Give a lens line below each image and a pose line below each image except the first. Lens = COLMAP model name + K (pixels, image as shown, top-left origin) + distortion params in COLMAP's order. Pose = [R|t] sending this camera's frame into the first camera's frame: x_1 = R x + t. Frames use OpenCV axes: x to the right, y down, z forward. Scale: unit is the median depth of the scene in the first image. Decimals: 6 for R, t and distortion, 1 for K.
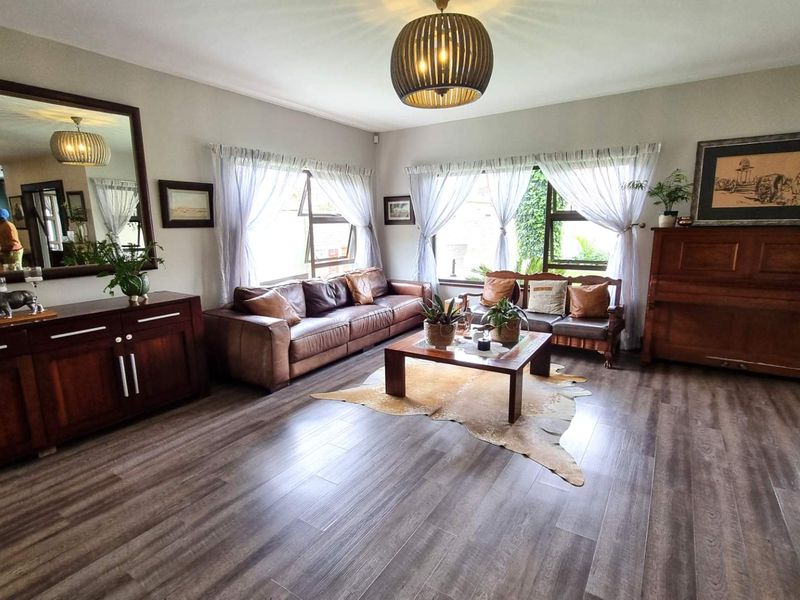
lens RADIAL K [[422.4, 0, 401.9], [0, 422.4, 291.7], [0, 0, 1]] dist [0.001050, -0.000087]
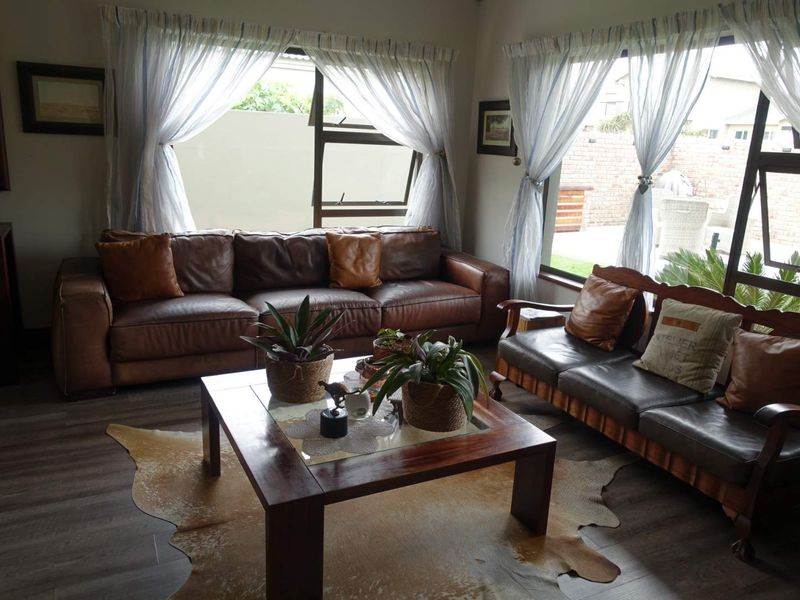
lens RADIAL K [[622.6, 0, 407.5], [0, 622.6, 299.3], [0, 0, 1]] dist [0.000234, -0.000389]
pose [[0.867786, 0.178745, -0.463678, 0.379263], [-0.139917, 0.983207, 0.117161, -0.067871], [0.476834, -0.036794, 0.878223, 0.299107]]
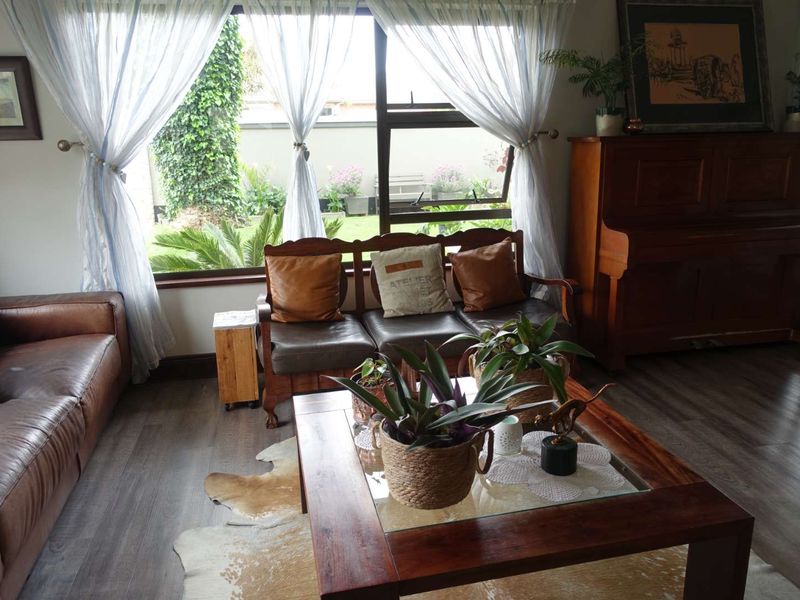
lens RADIAL K [[622.6, 0, 405.7], [0, 622.6, 298.2], [0, 0, 1]] dist [0.000234, -0.000389]
pose [[0.704467, -0.179671, 0.686619, -0.176102], [0.126212, 0.983721, 0.127922, -0.063500], [-0.698425, -0.003457, 0.715675, 0.478423]]
